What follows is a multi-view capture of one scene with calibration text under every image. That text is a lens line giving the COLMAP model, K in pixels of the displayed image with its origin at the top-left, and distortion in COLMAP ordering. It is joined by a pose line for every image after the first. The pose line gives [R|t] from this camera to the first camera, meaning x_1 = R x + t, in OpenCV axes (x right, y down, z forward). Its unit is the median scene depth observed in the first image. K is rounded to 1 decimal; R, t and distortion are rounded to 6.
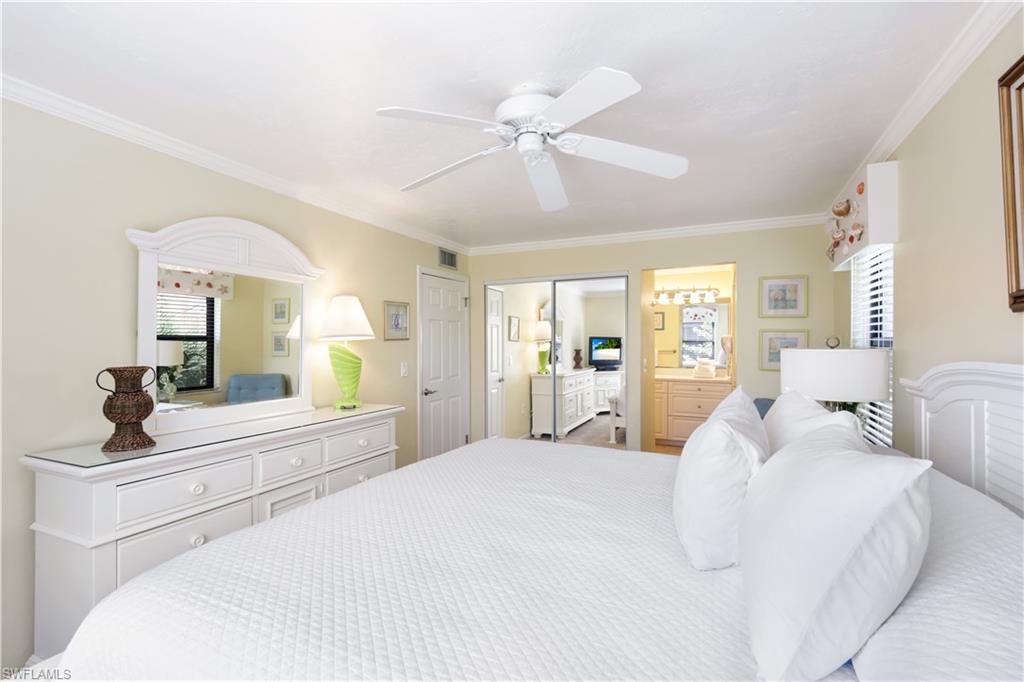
lens RADIAL K [[447.2, 0, 513.2], [0, 447.2, 342.1], [0, 0, 1]] dist [0.009710, 0.000075]
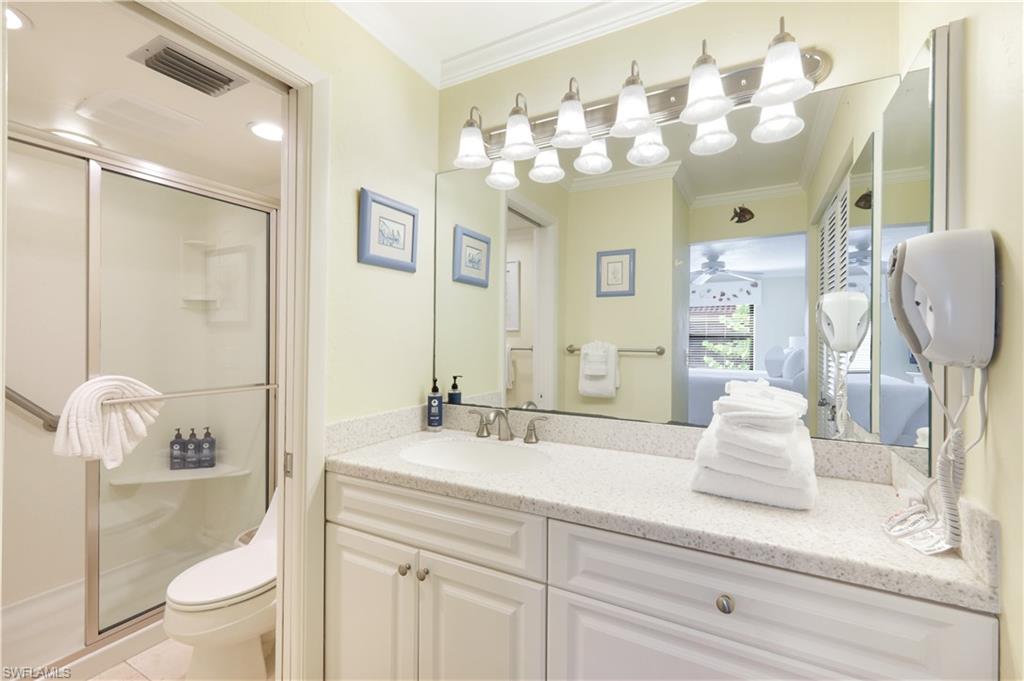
lens RADIAL K [[447.2, 0, 505.3], [0, 447.2, 342.2], [0, 0, 1]] dist [0.009710, 0.000075]
pose [[0.997610, 0.006193, -0.068819, 0.149165], [-0.006057, 0.999979, 0.002195, 0.007776], [0.068831, -0.001773, 0.997627, 0.357489]]
